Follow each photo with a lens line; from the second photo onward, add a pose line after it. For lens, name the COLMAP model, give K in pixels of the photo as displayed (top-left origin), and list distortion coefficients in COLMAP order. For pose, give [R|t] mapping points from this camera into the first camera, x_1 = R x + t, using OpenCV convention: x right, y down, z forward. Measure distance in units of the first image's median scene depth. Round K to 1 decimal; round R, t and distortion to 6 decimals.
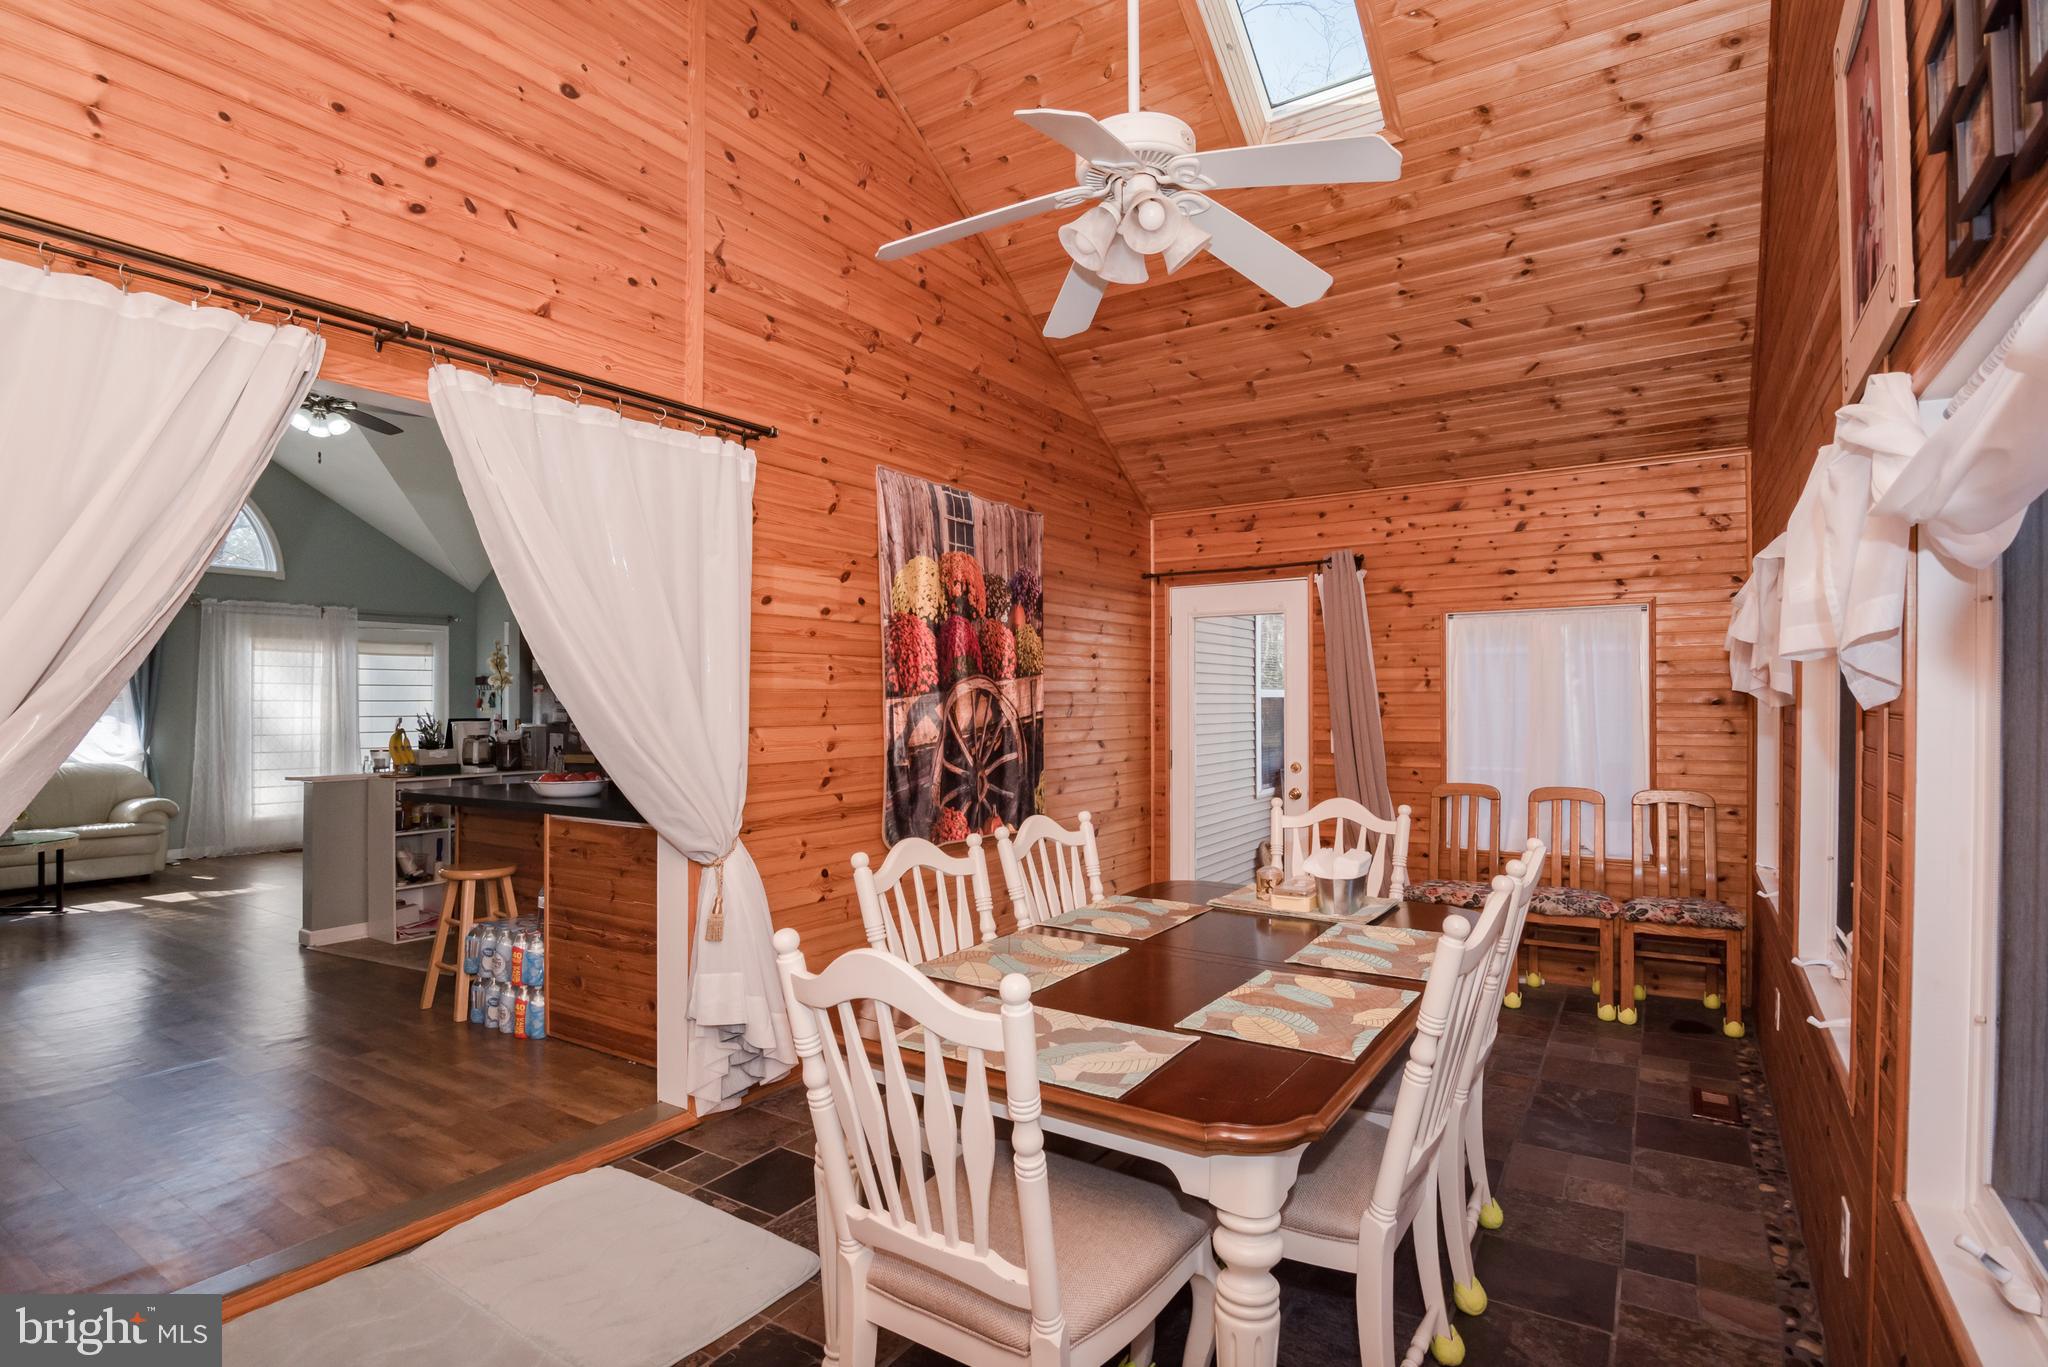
lens RADIAL K [[1003.2, 0, 1022.1], [0, 1003.2, 692.9], [0, 0, 1]] dist [-0.016786, -0.002308]
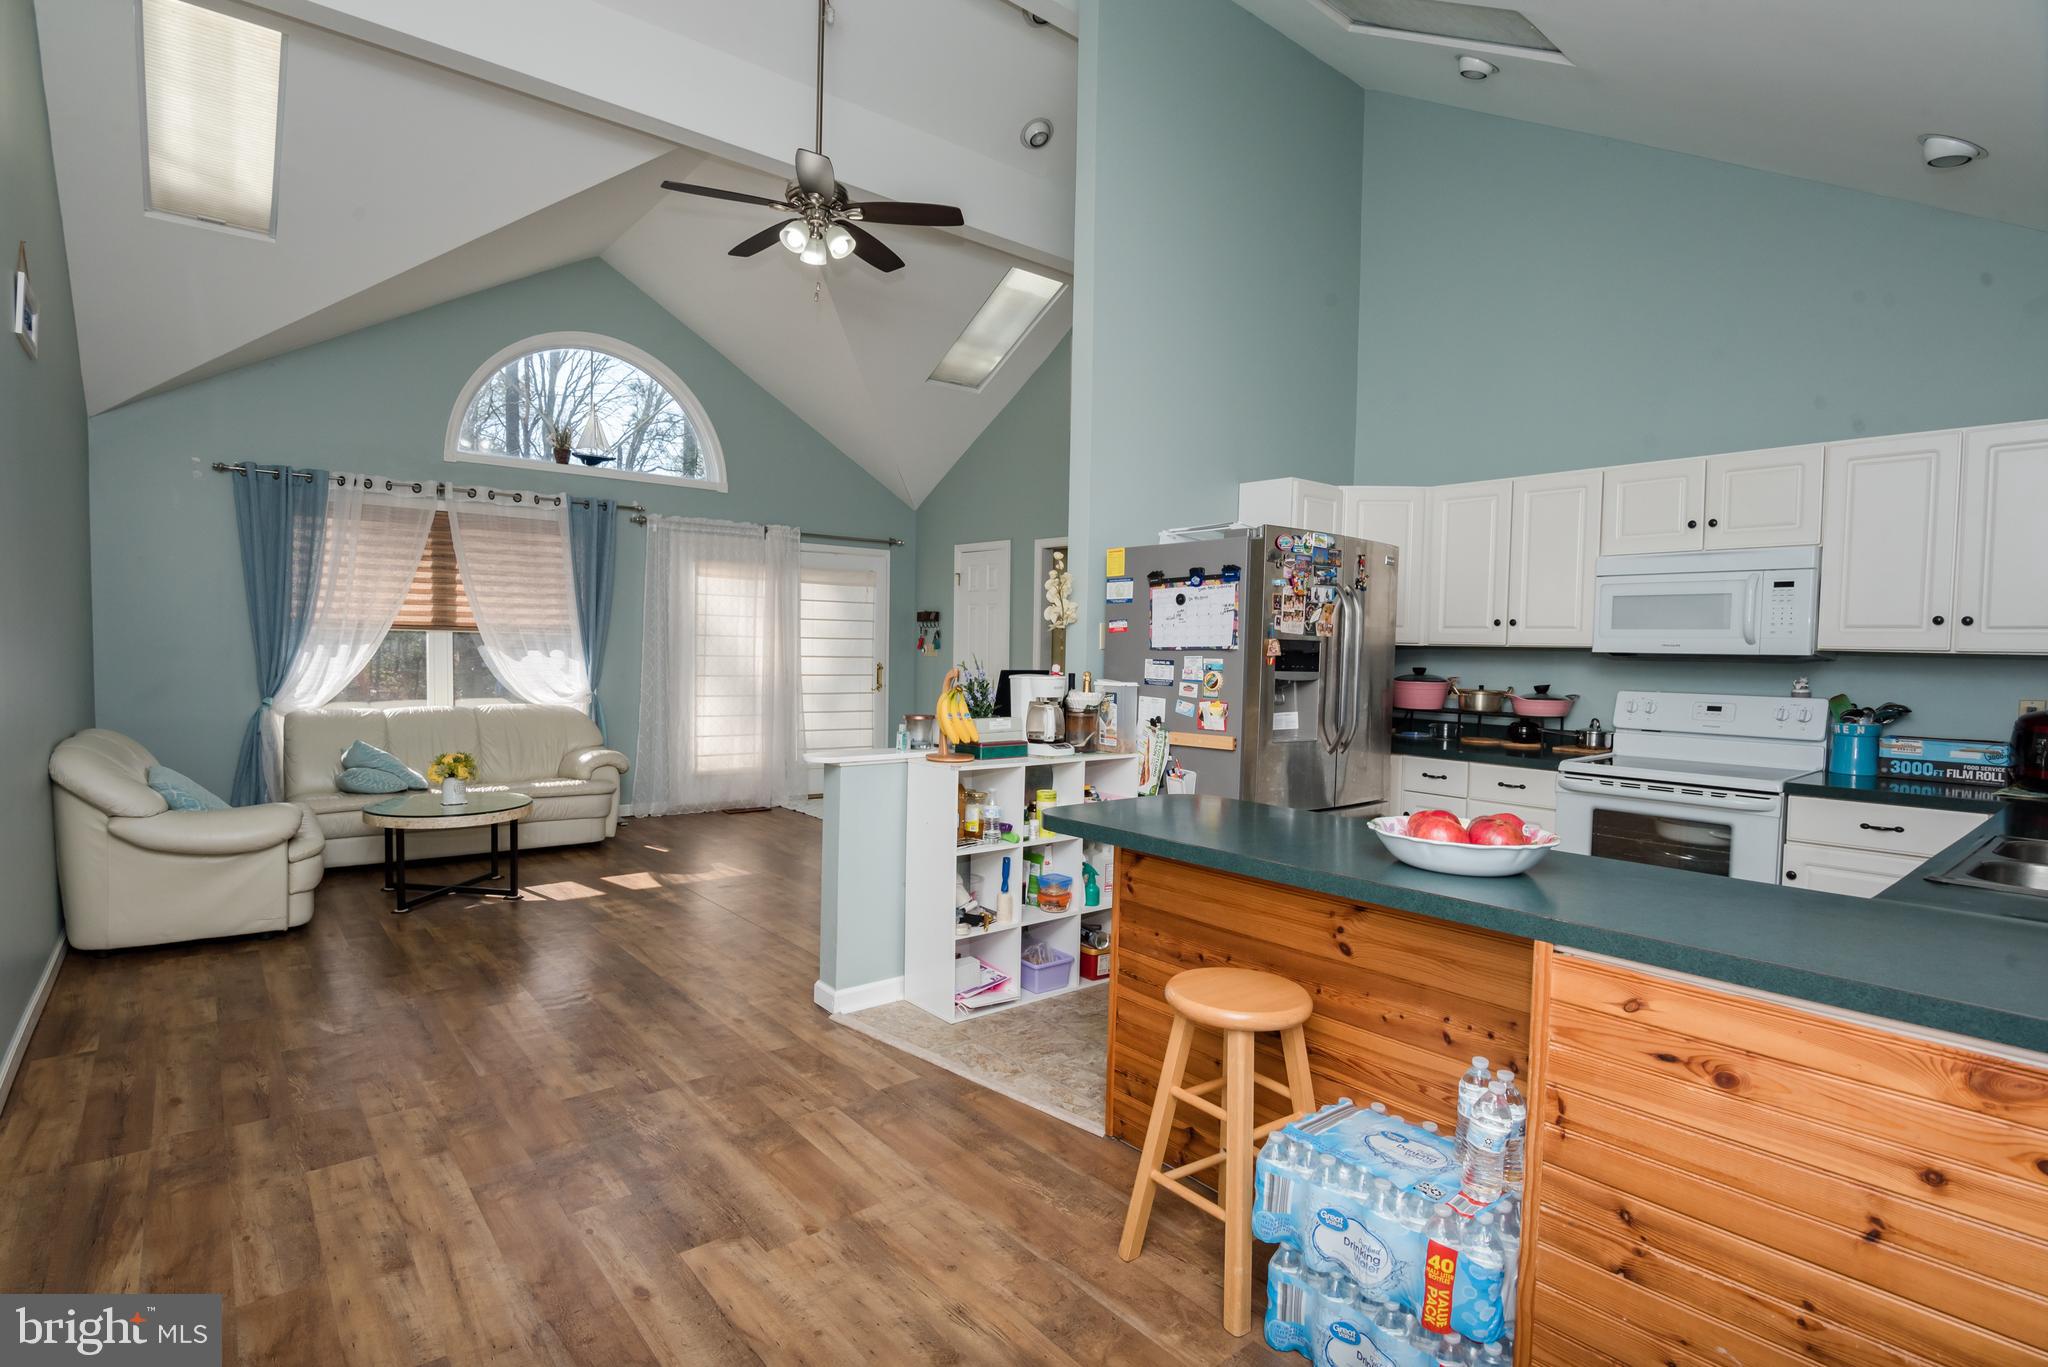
lens RADIAL K [[1003.2, 0, 1026.4], [0, 1003.2, 688.8], [0, 0, 1]] dist [-0.016786, -0.002308]
pose [[0.957425, 0.033868, -0.286687, -0.270790], [-0.018604, 0.998269, 0.055800, 0.000334], [0.288081, -0.048091, 0.956398, 0.270151]]
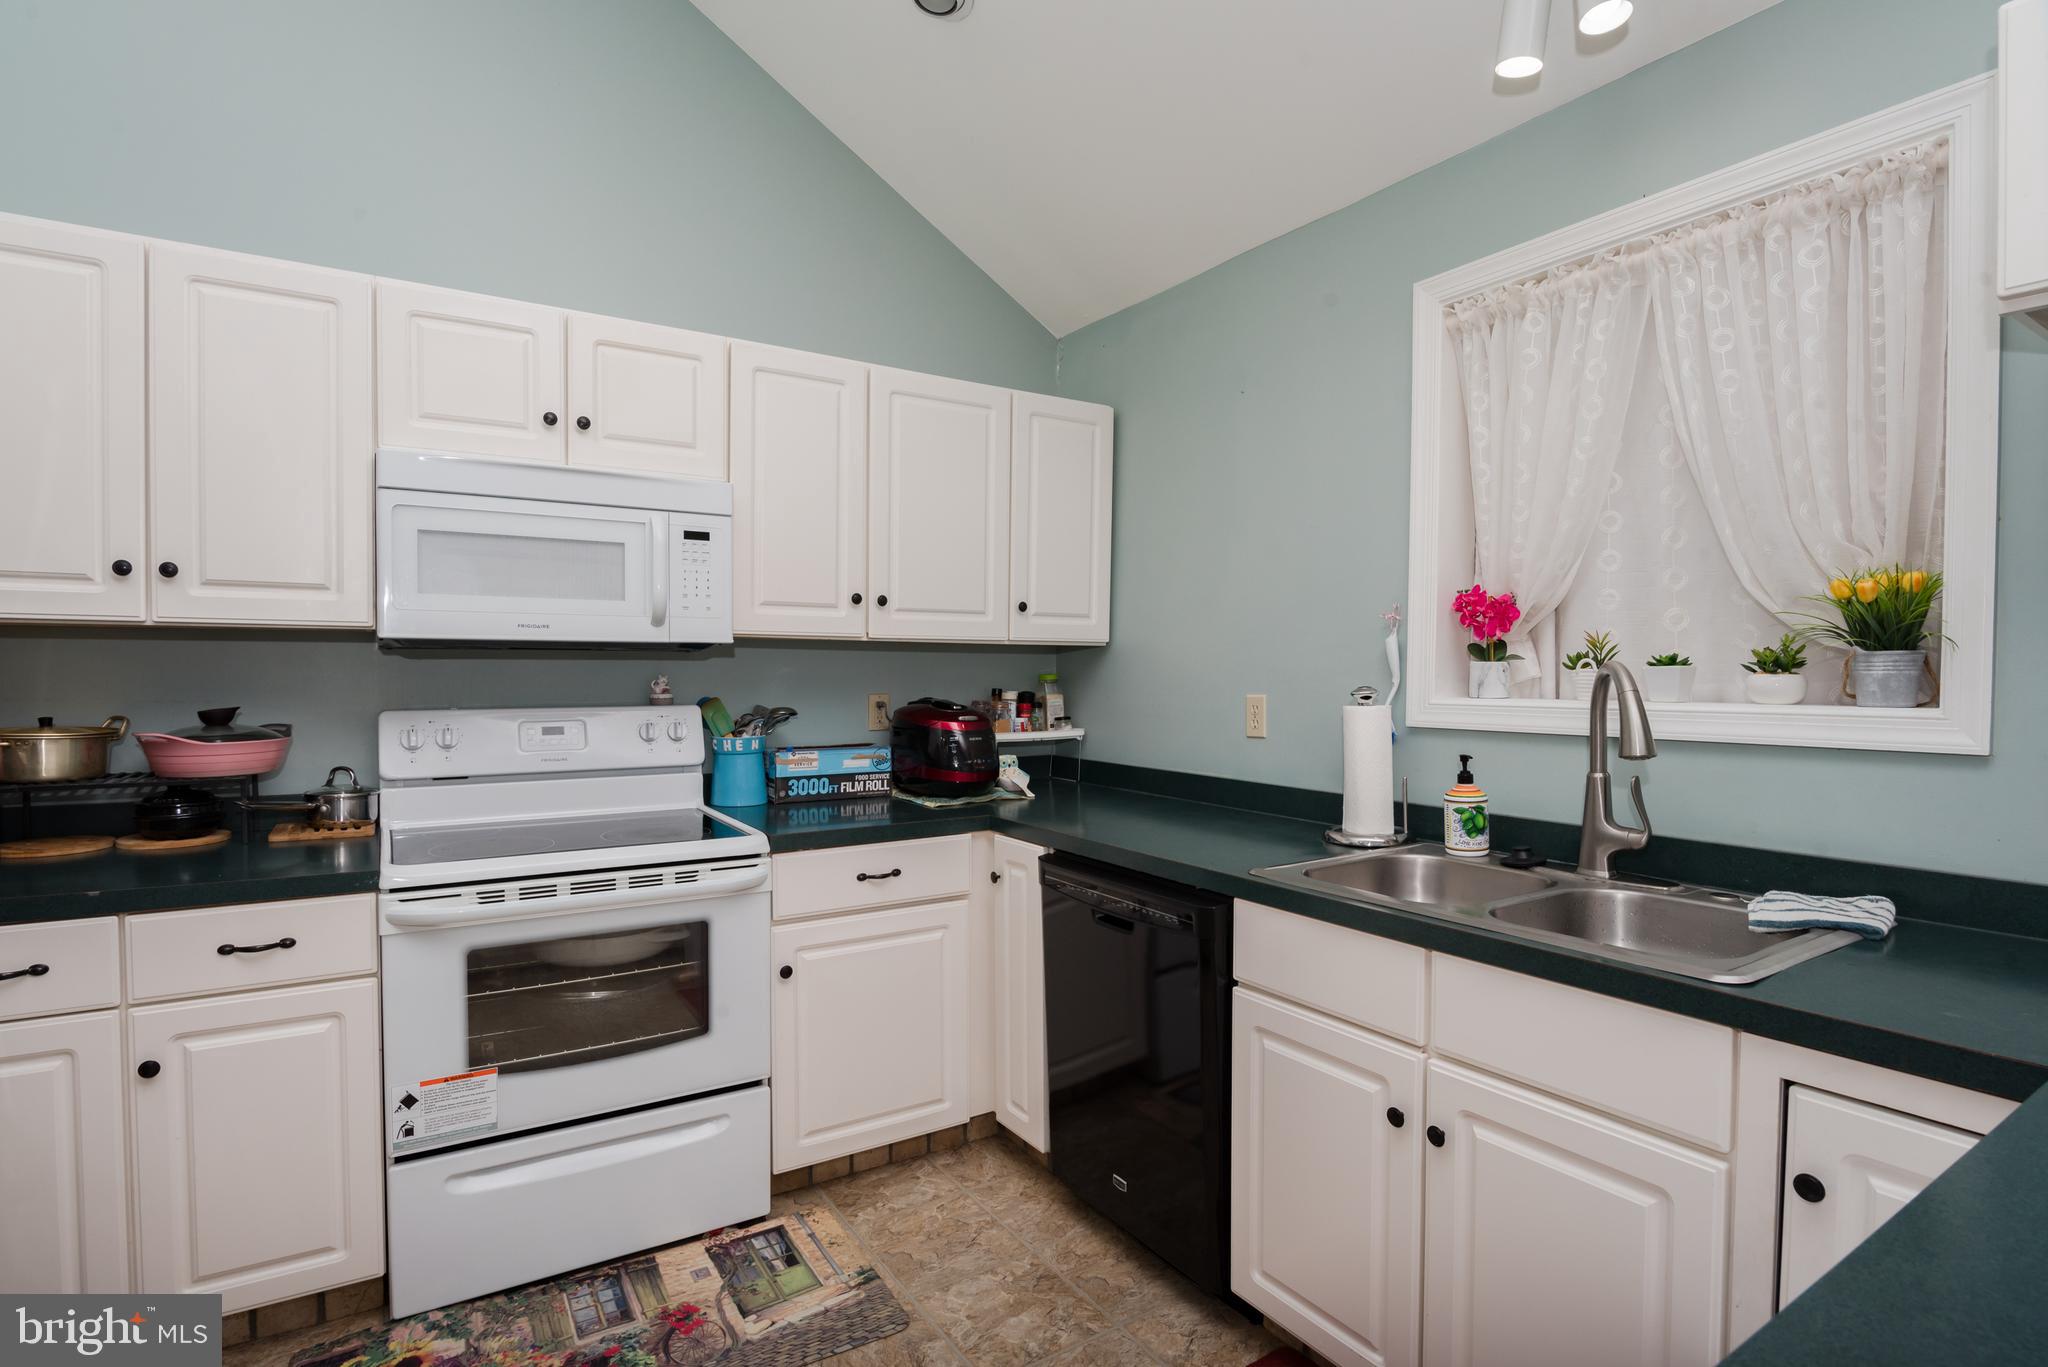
lens RADIAL K [[1003.2, 0, 1019.8], [0, 1003.2, 689.2], [0, 0, 1]] dist [-0.016786, -0.002308]
pose [[0.413208, -0.014046, 0.910528, -0.306122], [-0.018672, 0.999540, 0.023892, 0.008923], [-0.910445, -0.026874, 0.412756, 0.592710]]
